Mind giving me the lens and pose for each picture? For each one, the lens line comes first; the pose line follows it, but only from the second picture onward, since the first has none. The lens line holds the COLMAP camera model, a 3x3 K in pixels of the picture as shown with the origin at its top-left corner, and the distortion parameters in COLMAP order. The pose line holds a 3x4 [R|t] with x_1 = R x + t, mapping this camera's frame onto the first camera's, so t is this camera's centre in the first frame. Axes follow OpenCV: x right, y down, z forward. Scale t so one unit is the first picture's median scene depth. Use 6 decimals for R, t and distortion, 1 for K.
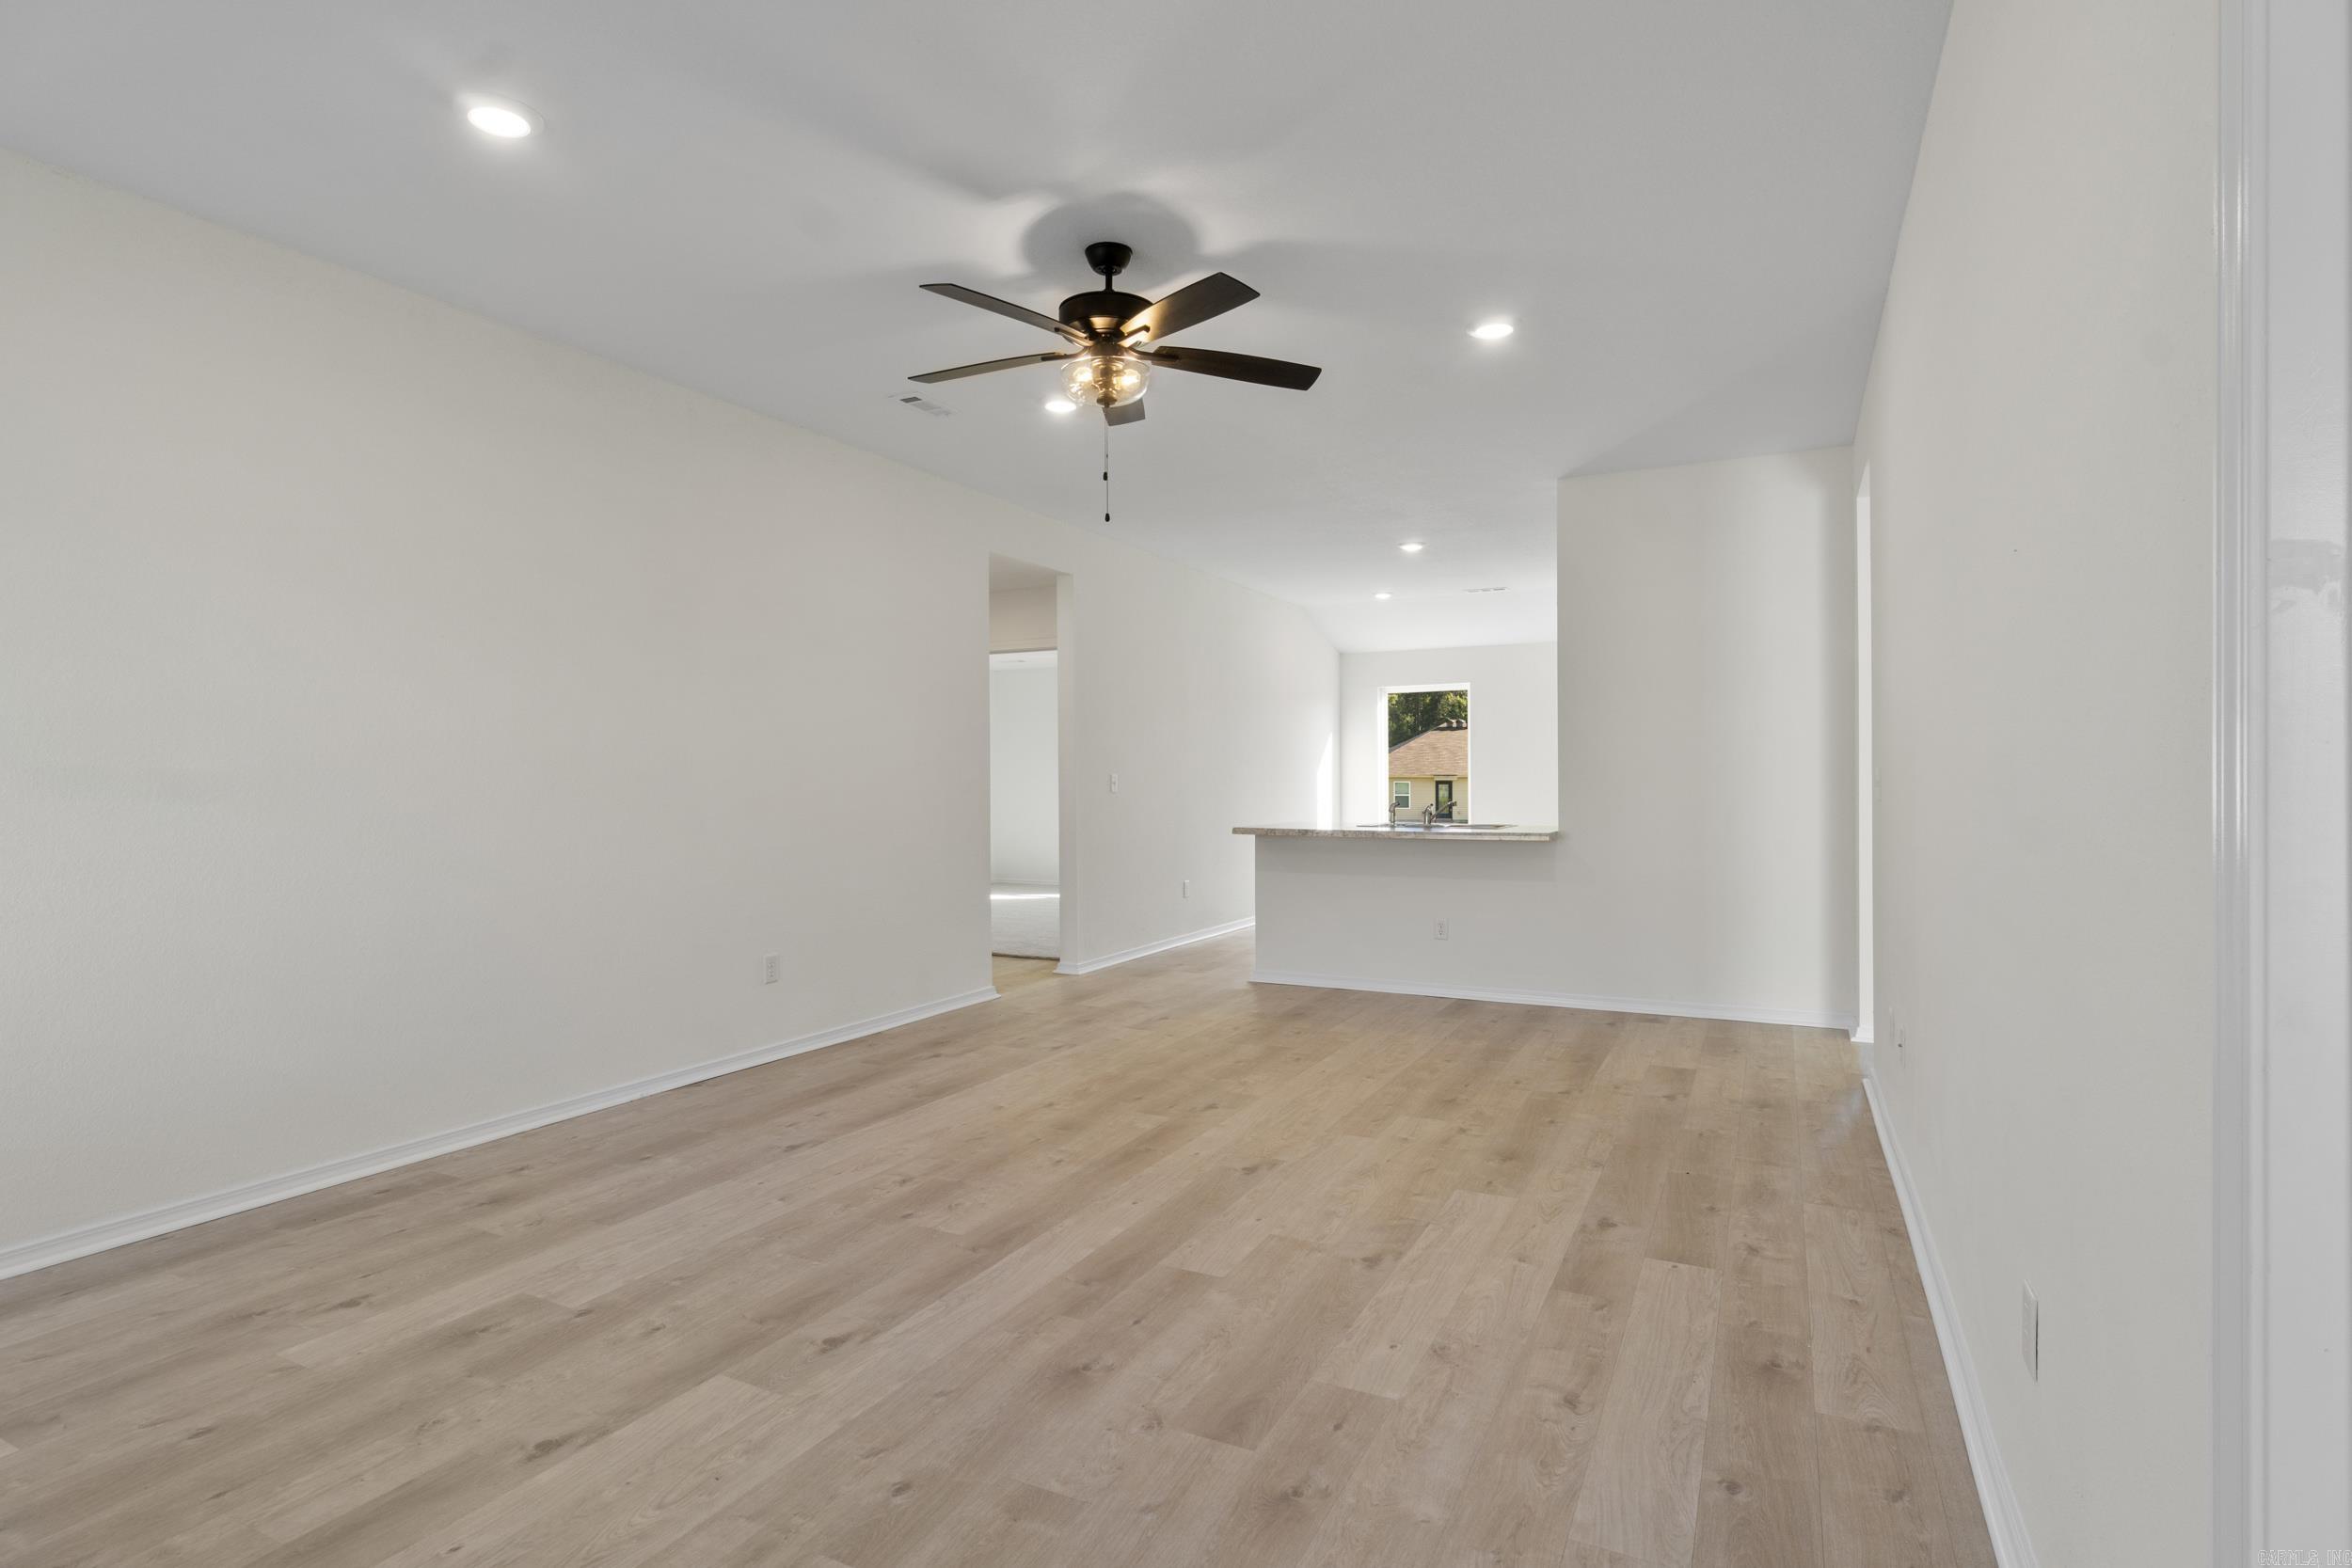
lens RADIAL K [[1191.2, 0, 1176.0], [0, 1191.2, 784.0], [0, 0, 1]] dist [-0.000256, 0.000907]
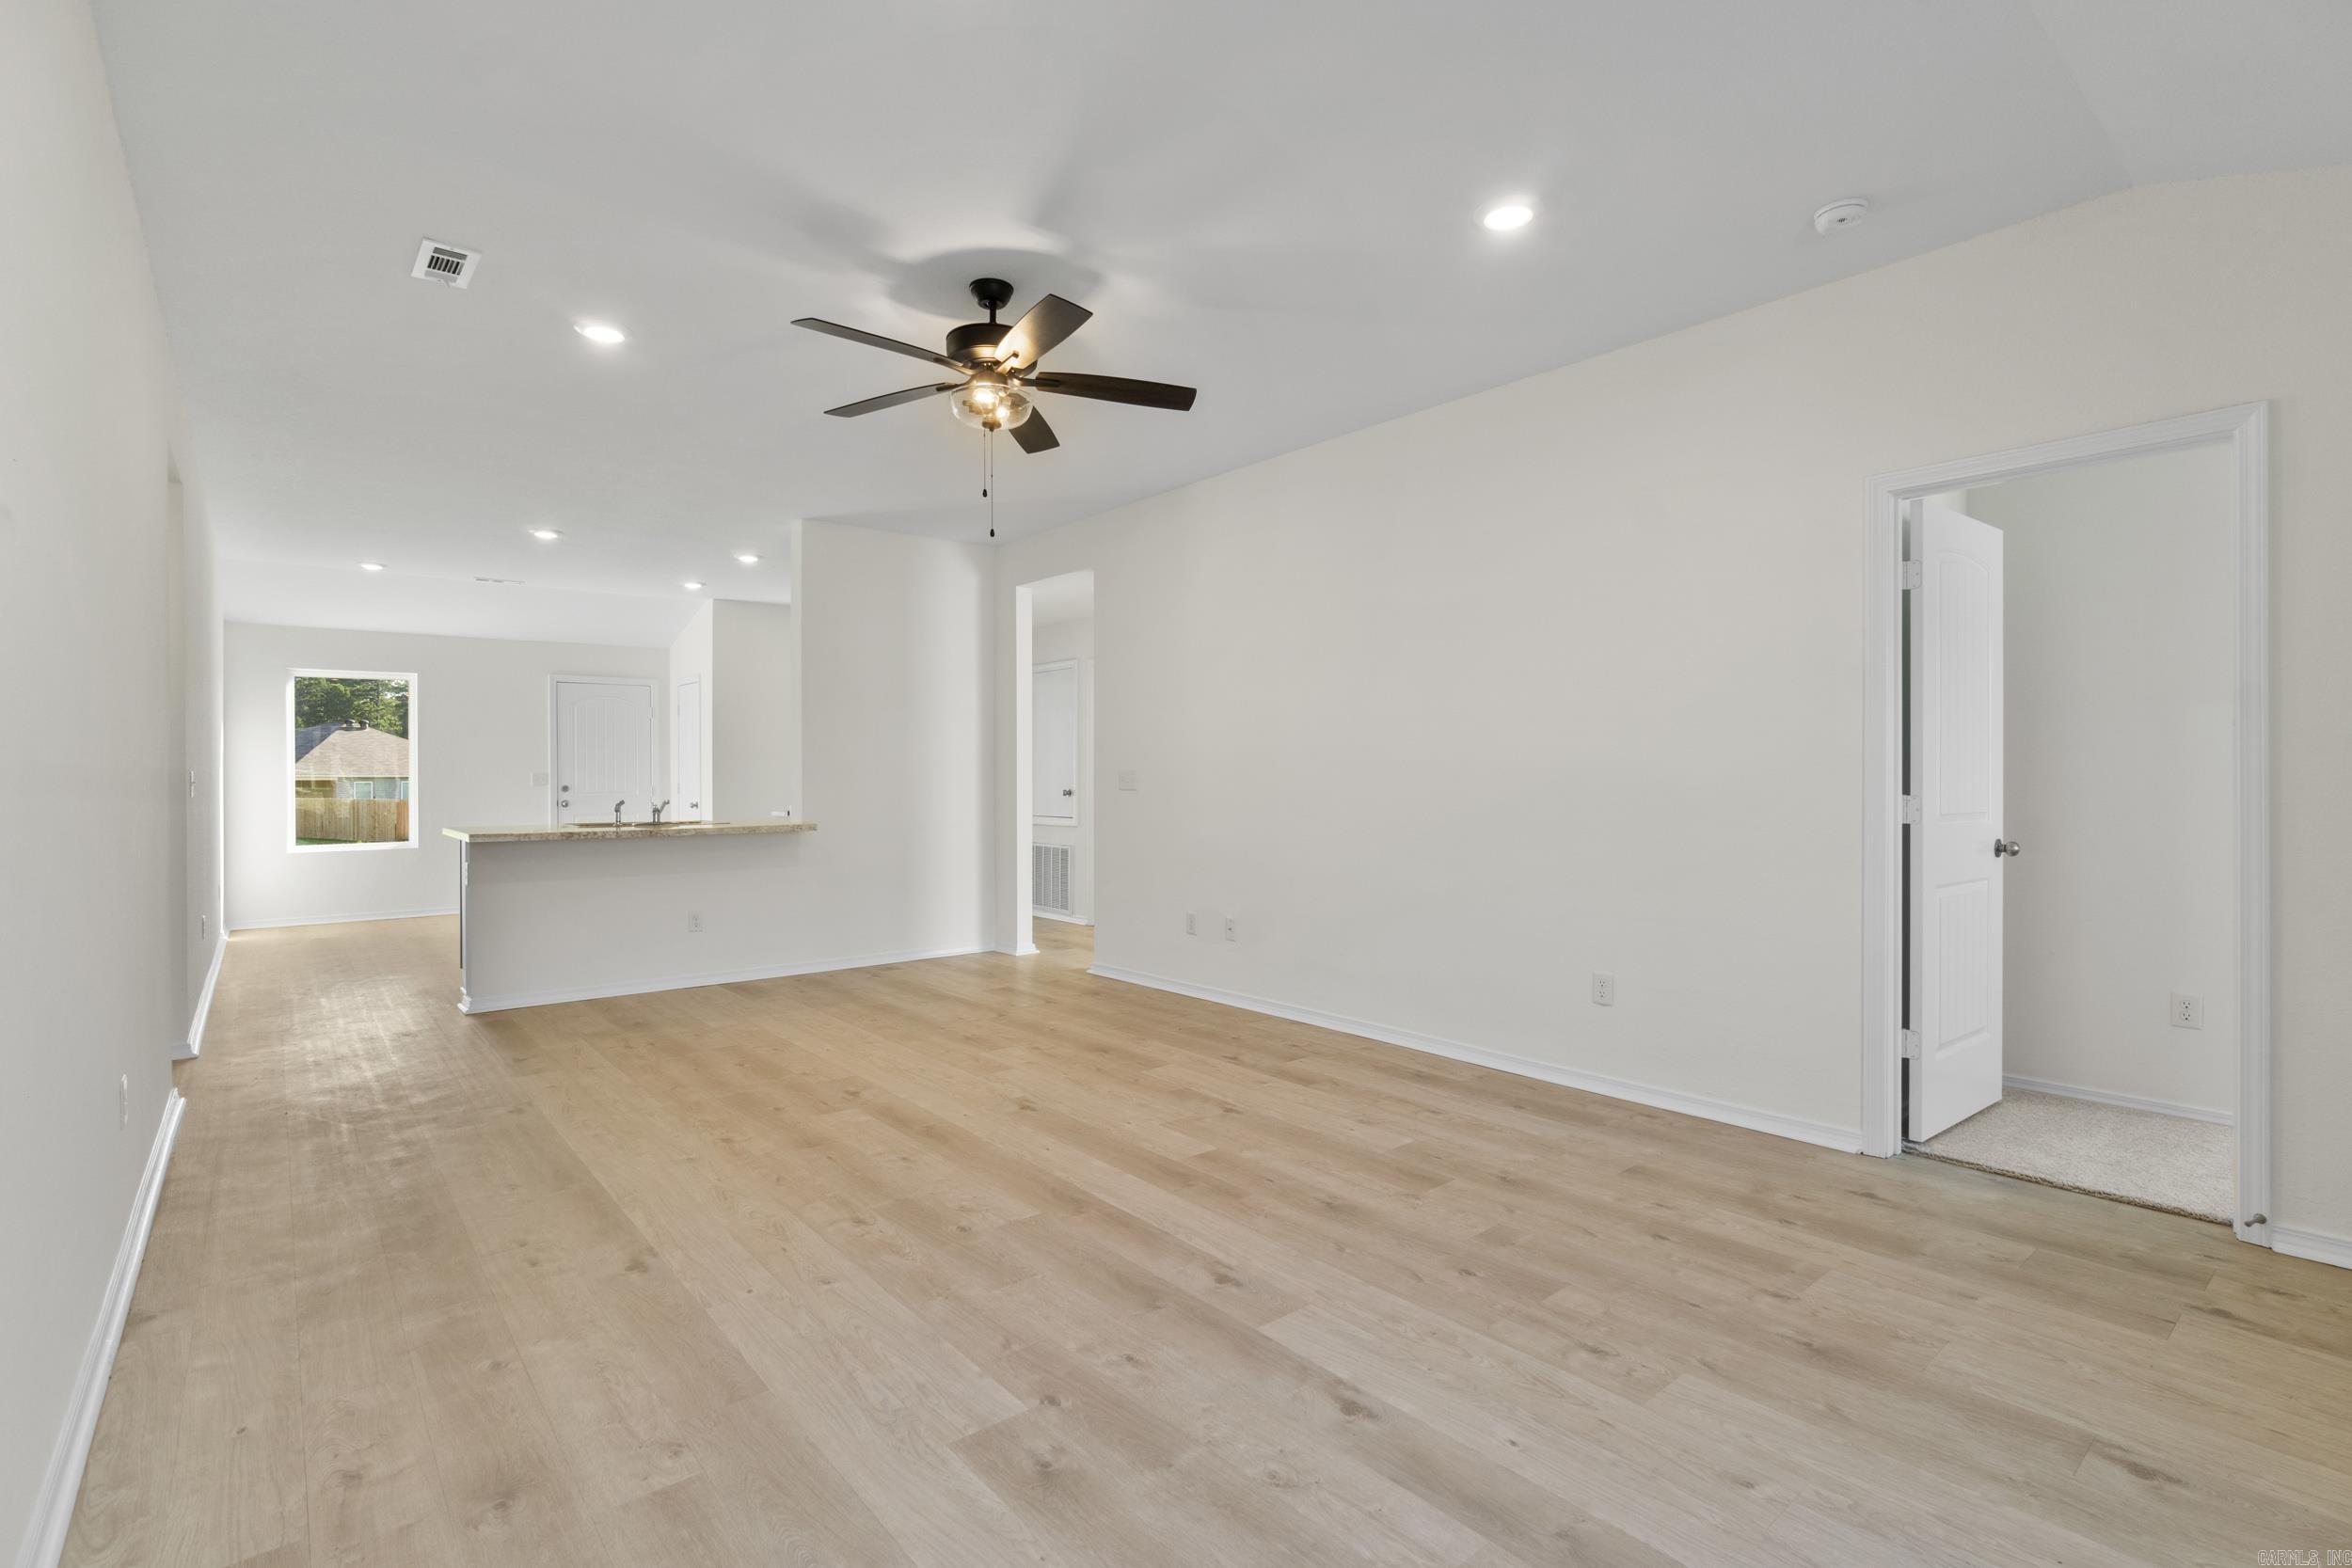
lens RADIAL K [[1091.1, 0, 1135.7], [0, 1091.1, 778.0], [0, 0, 1]] dist [-0.004835, -0.000009]
pose [[0.392703, 0.003153, 0.919660, -1.085323], [0.003481, 0.999982, -0.004914, 0.005047], [-0.919659, 0.005131, 0.392685, 0.583641]]
